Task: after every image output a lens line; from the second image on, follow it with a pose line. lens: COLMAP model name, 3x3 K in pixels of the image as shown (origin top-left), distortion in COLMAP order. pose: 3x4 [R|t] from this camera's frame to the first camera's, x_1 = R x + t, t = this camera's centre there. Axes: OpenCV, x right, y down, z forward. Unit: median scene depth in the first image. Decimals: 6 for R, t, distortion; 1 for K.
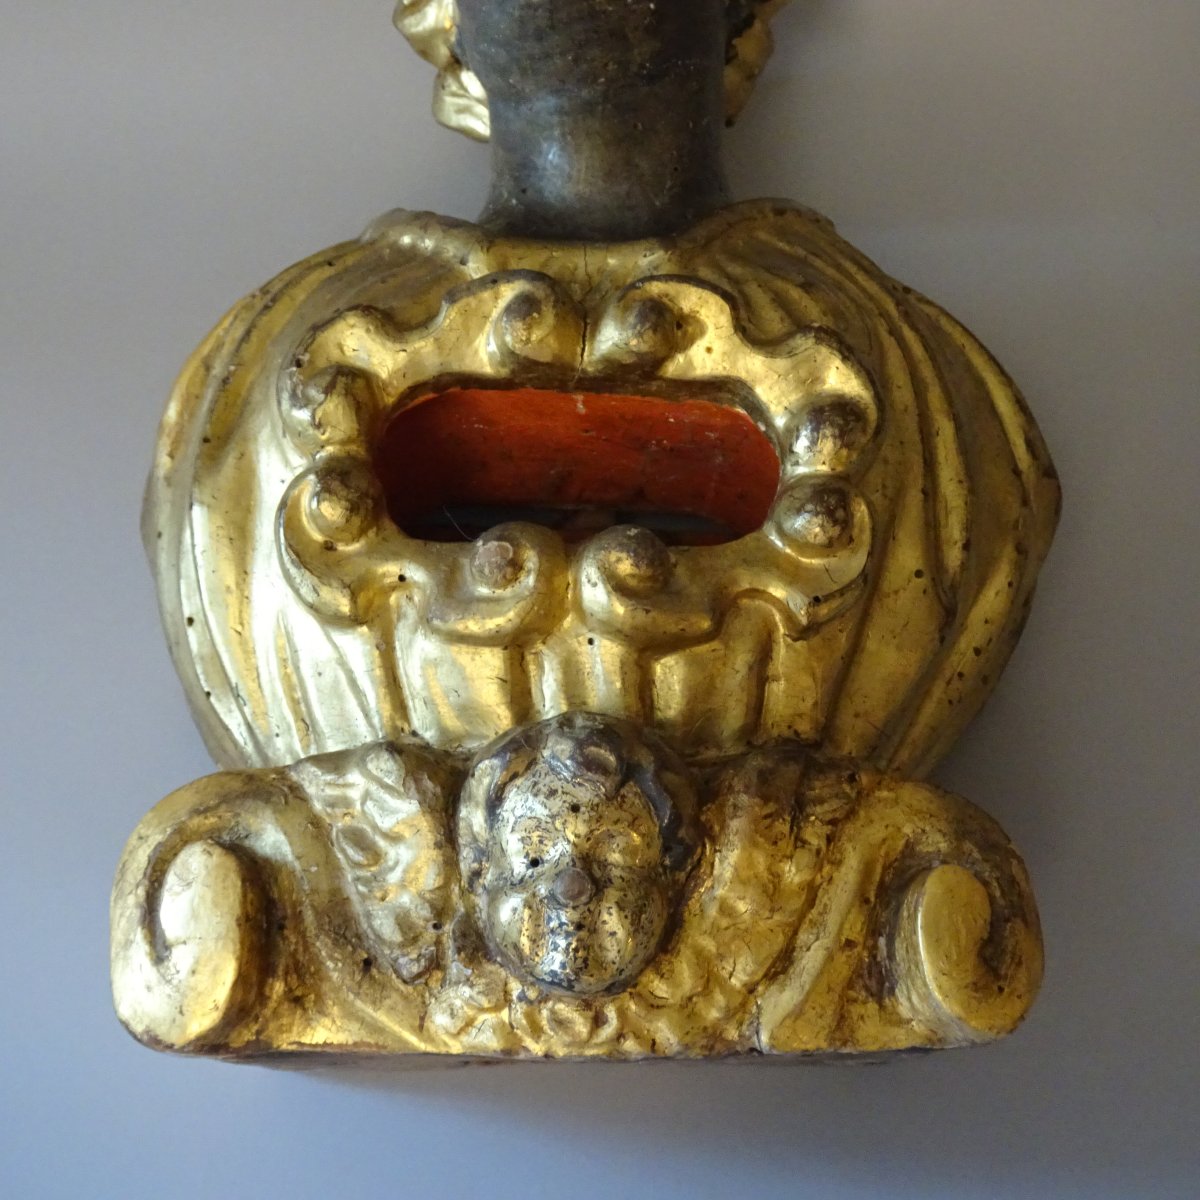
lens RADIAL K [[1802.6, 0, 600.0], [0, 1802.6, 600.0], [0, 0, 1]] dist [0.018509, 0.008808]
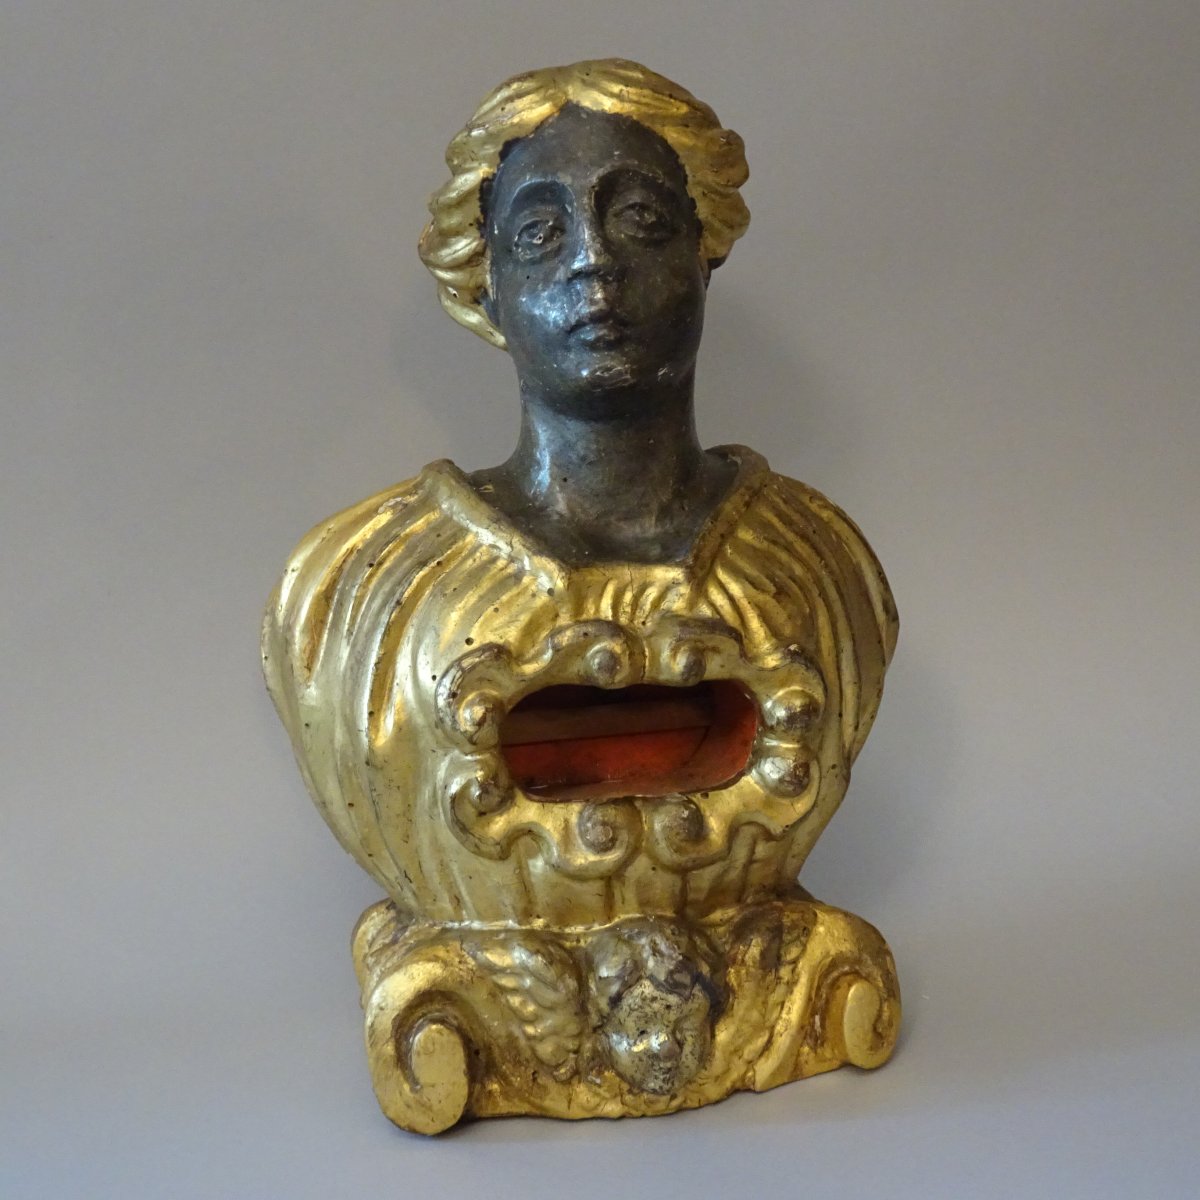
lens RADIAL K [[1802.6, 0, 600.0], [0, 1802.6, 600.0], [0, 0, 1]] dist [0.018509, 0.008808]
pose [[0.969856, -0.071071, 0.233084, -0.429846], [-0.040427, 0.896339, 0.441523, -0.944721], [-0.240302, -0.437637, 0.866446, -0.289348]]
